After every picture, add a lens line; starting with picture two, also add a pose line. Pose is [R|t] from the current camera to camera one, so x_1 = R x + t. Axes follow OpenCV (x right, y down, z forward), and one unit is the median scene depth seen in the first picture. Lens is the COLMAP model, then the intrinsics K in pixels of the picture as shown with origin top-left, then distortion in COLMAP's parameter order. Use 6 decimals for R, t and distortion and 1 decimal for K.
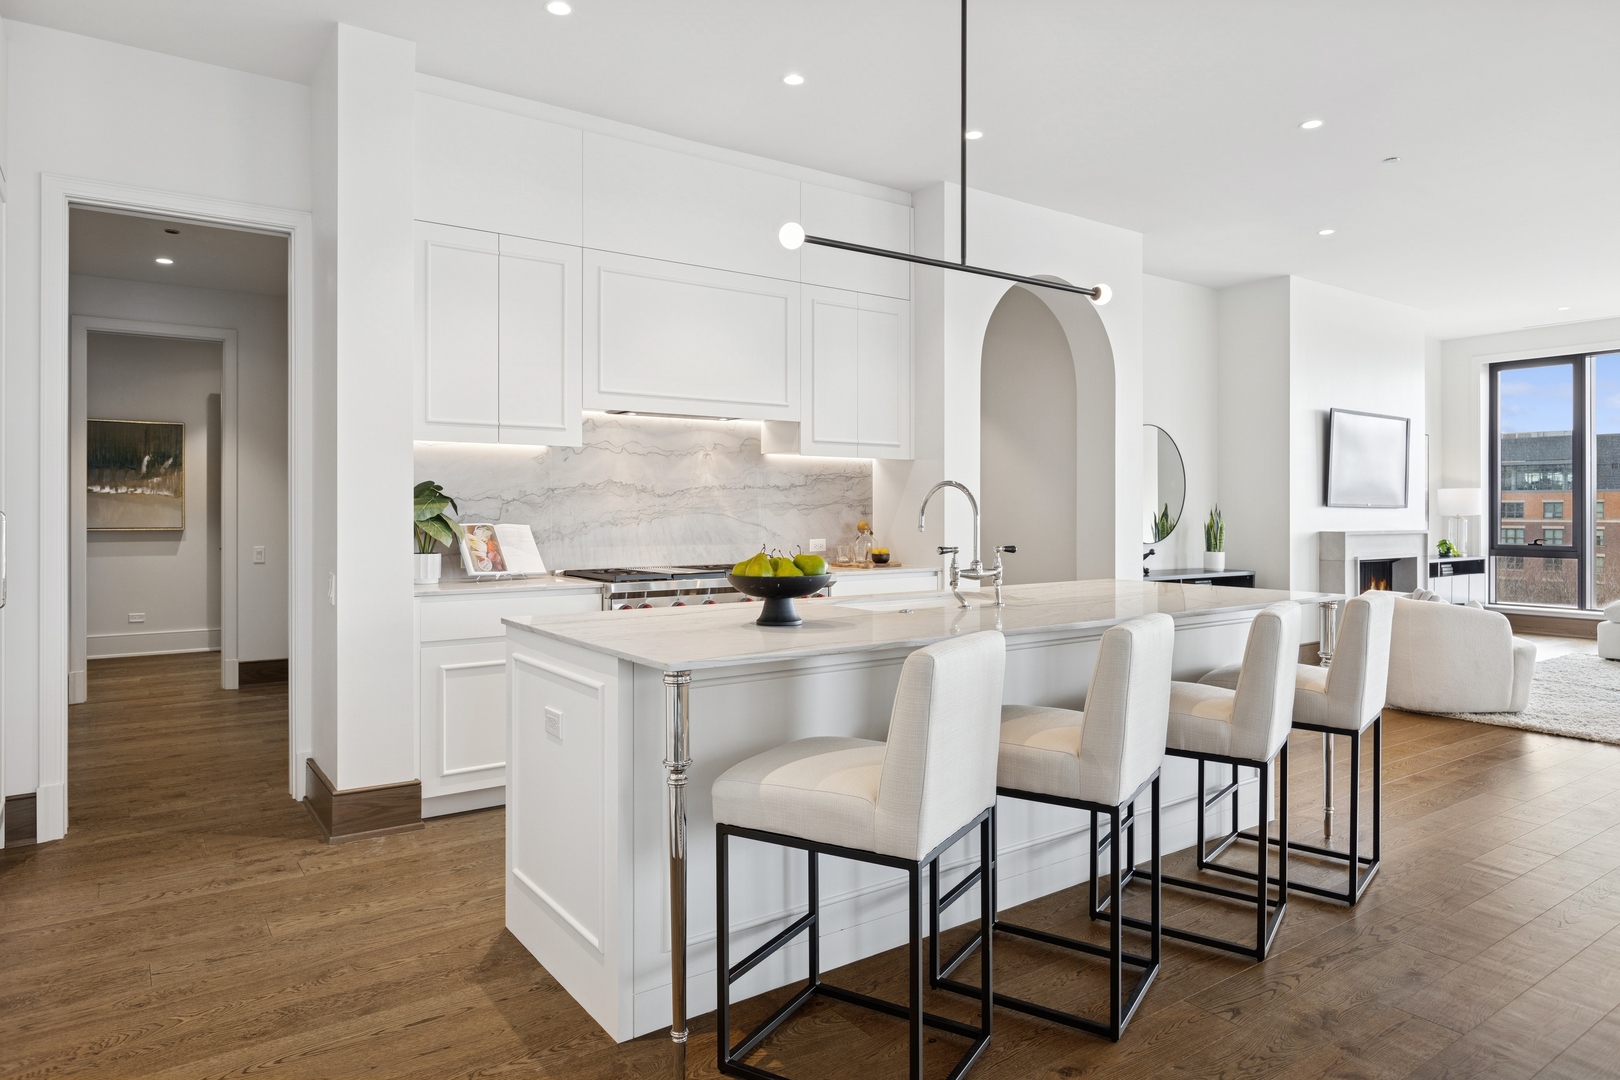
lens RADIAL K [[989.2, 0, 761.7], [0, 989.2, 514.5], [0, 0, 1]] dist [0.005735, -0.002161]
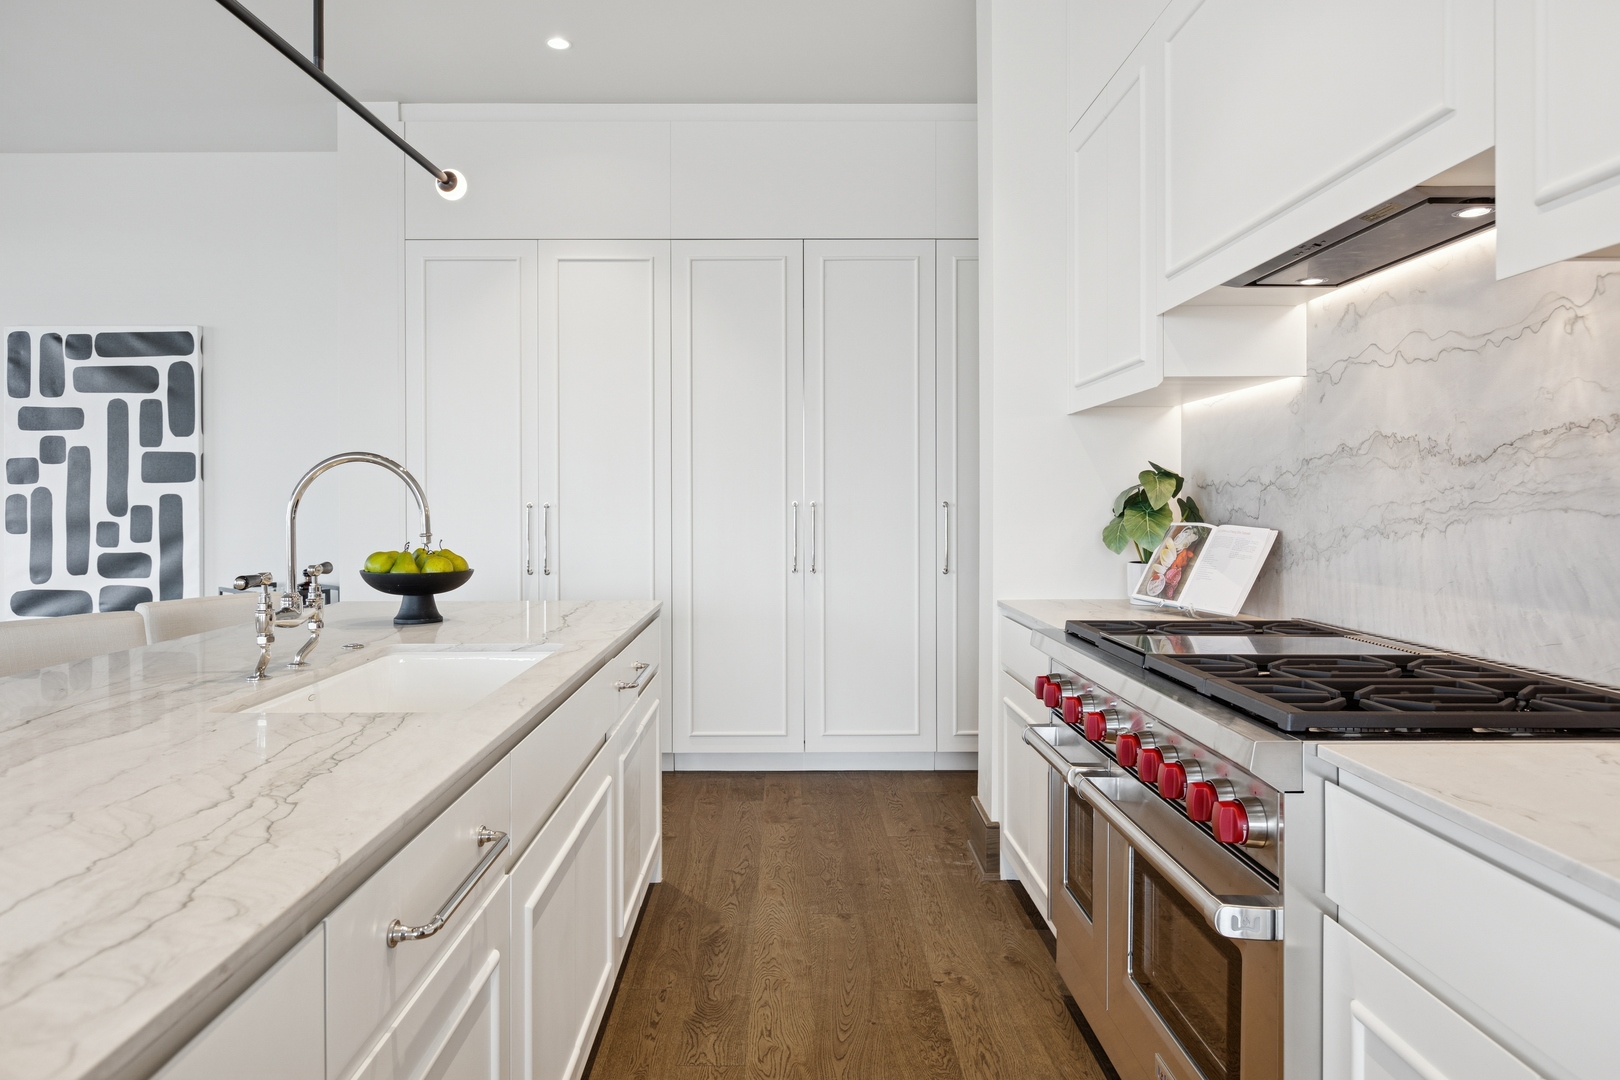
lens RADIAL K [[1016.6, 0, 789.3], [0, 1016.6, 507.9], [0, 0, 1]] dist [-0.003270, -0.003829]
pose [[-0.548336, 0.005742, -0.836238, 0.354312], [0.000864, 0.999980, 0.006300, -0.004355], [0.836257, 0.002732, -0.548330, 1.004509]]
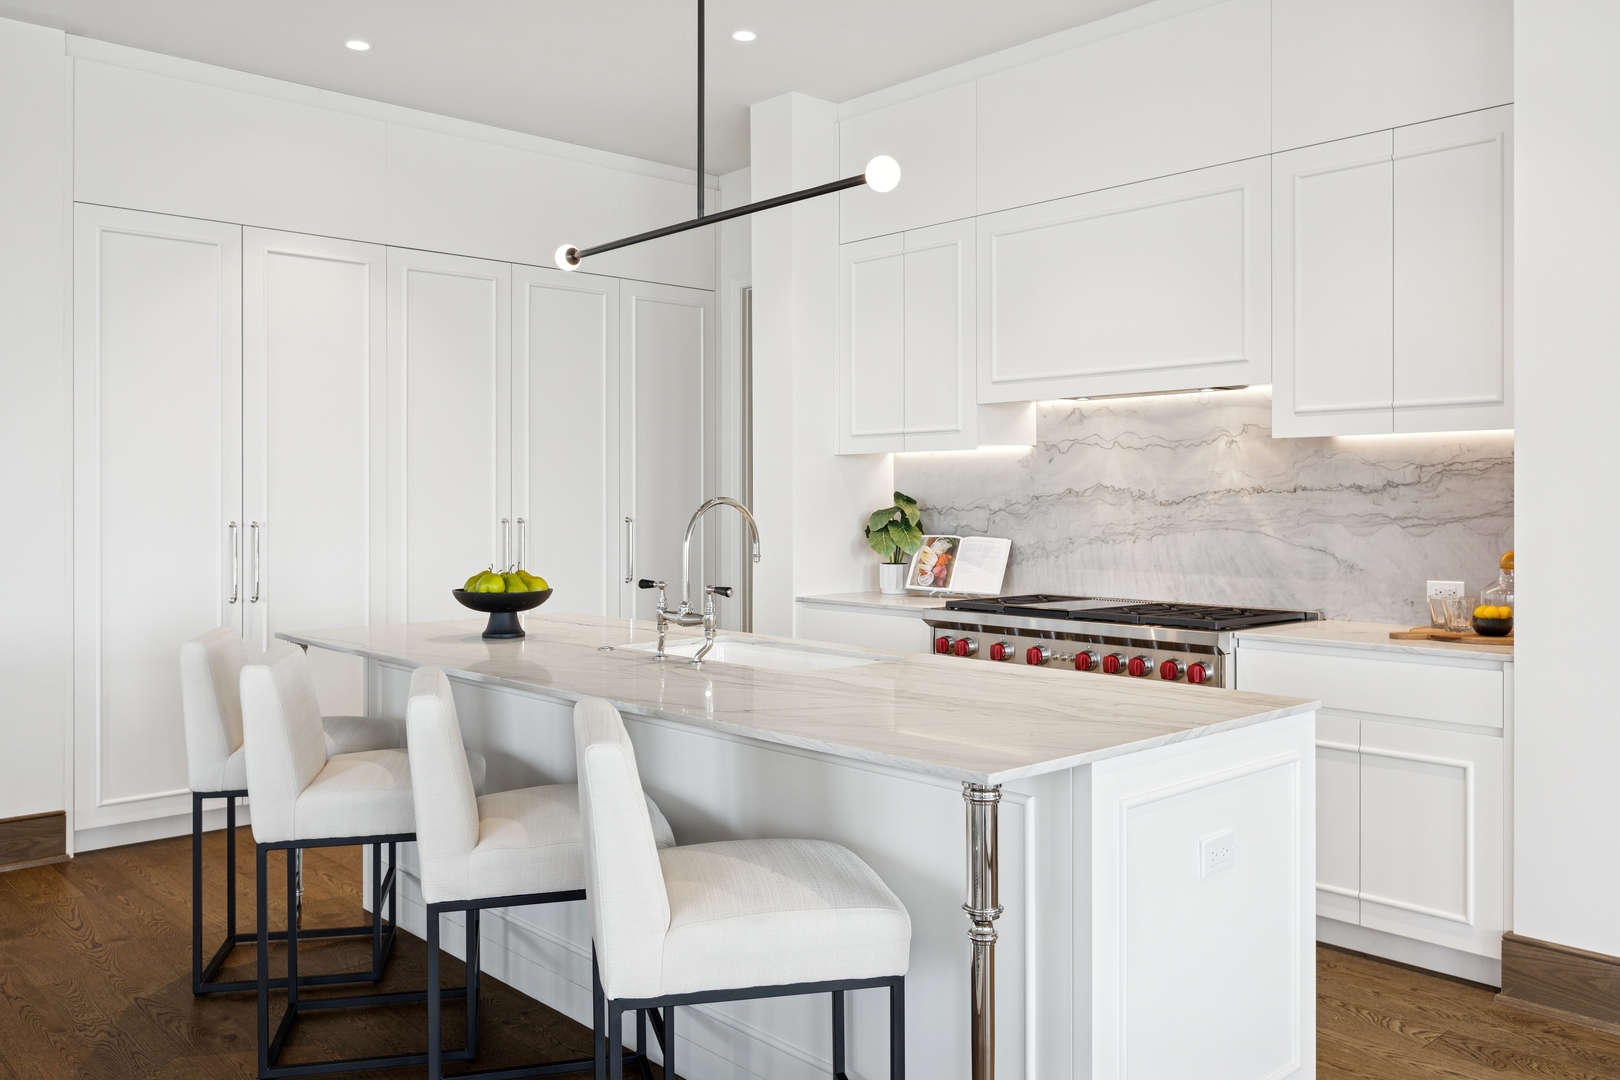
lens RADIAL K [[1256.0, 0, 811.0], [0, 1256.0, 502.8], [0, 0, 1]] dist [0.004459, -0.005143]
pose [[0.156447, 0.003180, -0.987681, 0.768730], [-0.001057, 0.999995, 0.003053, -0.022342], [0.987686, 0.000566, 0.156449, 0.606719]]
